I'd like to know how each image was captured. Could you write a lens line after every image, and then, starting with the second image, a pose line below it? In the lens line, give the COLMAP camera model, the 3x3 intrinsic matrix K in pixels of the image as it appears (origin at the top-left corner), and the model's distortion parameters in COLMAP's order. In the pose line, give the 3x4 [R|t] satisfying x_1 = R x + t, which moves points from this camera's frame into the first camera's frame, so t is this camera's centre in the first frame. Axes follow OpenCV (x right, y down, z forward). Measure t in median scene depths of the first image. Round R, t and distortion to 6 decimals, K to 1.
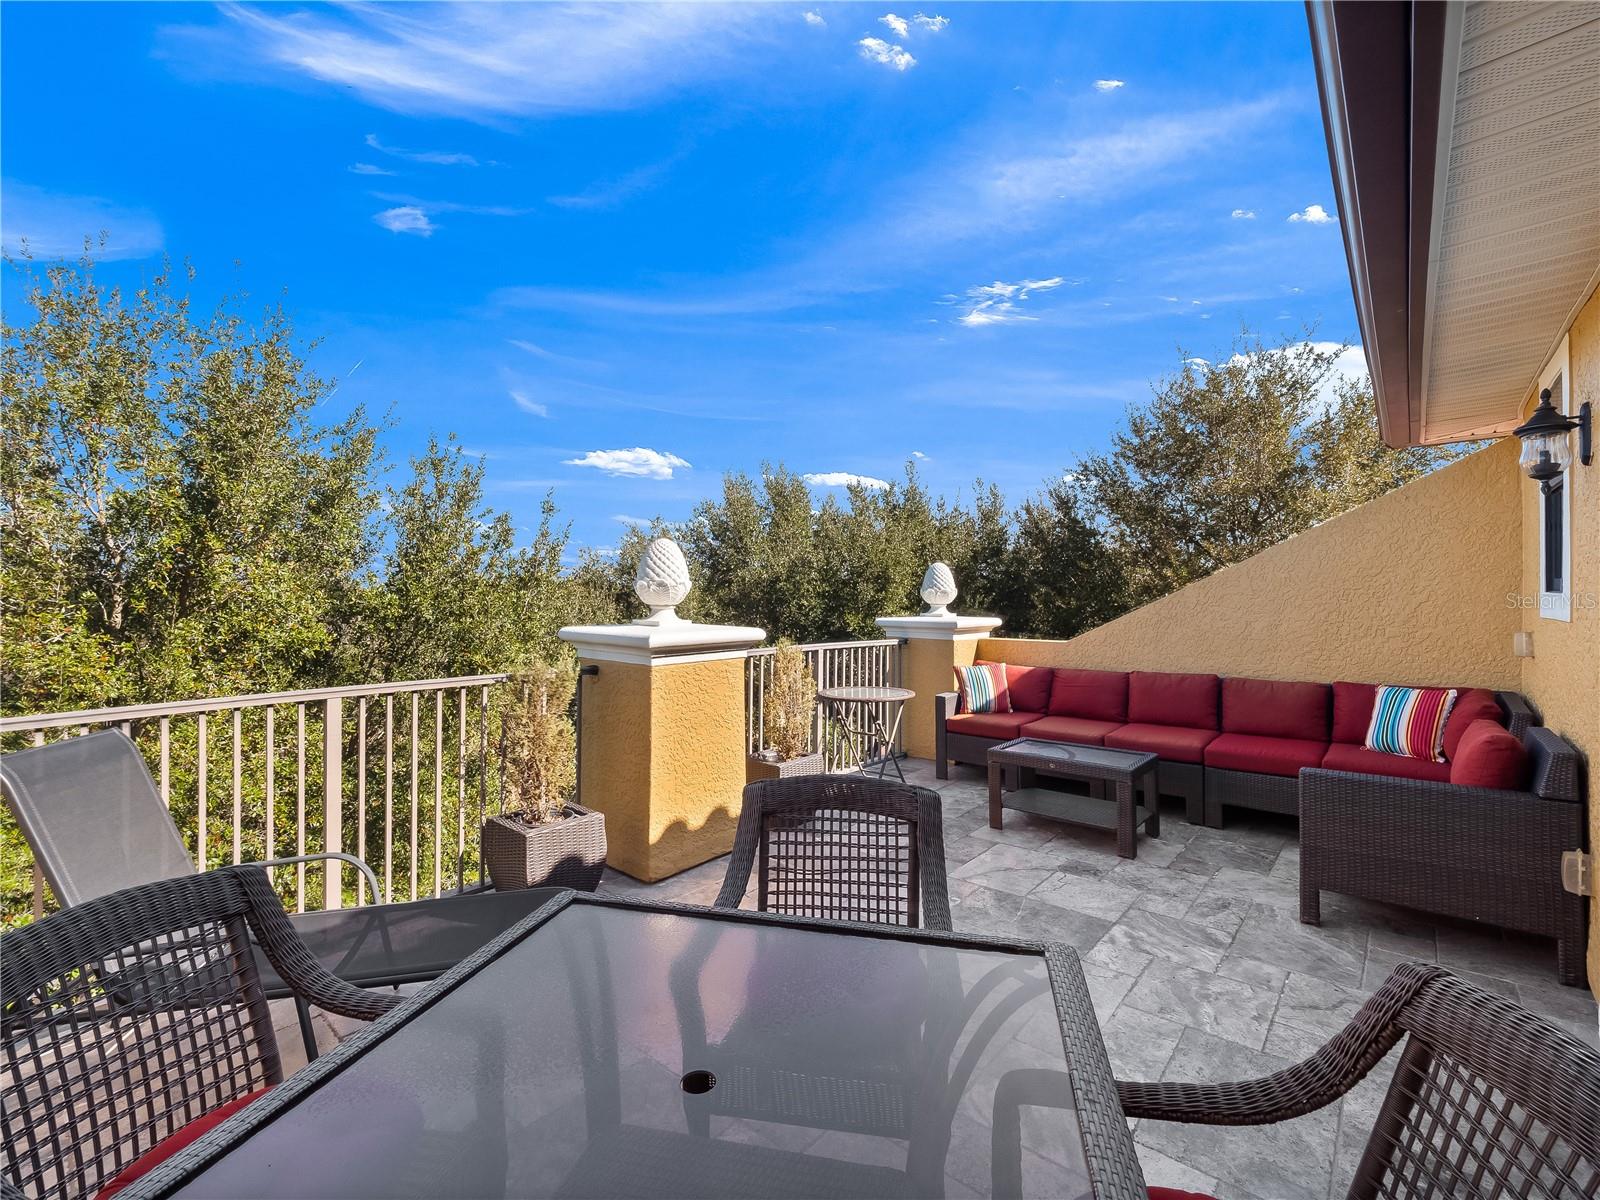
lens RADIAL K [[688.3, 0, 800.0], [0, 688.3, 600.0], [0, 0, 1]] dist [-0.001075, -0.000270]
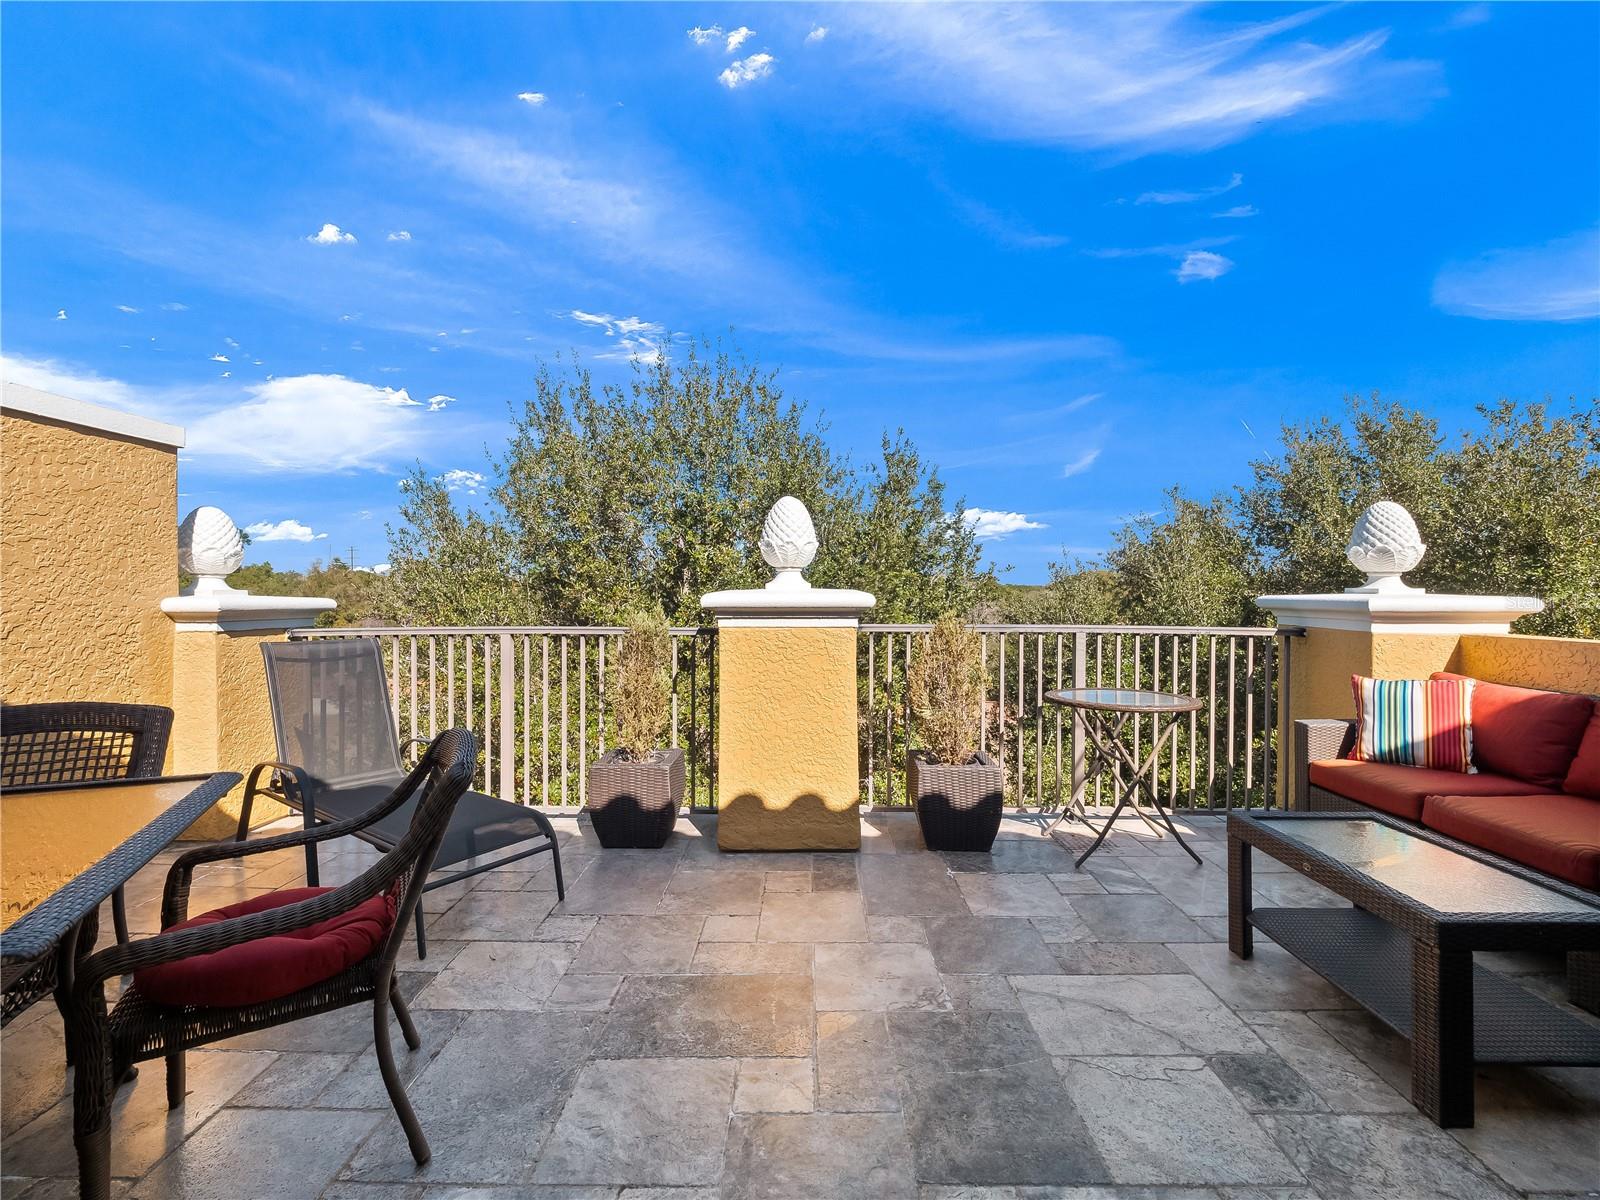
lens RADIAL K [[685.2, 0, 800.0], [0, 685.2, 600.0], [0, 0, 1]] dist [-0.039047, 0.000020]
pose [[0.626919, 0.006676, -0.779056, 0.382157], [-0.004407, 0.999978, 0.005023, 0.033228], [0.779072, 0.000284, 0.626934, 0.304812]]
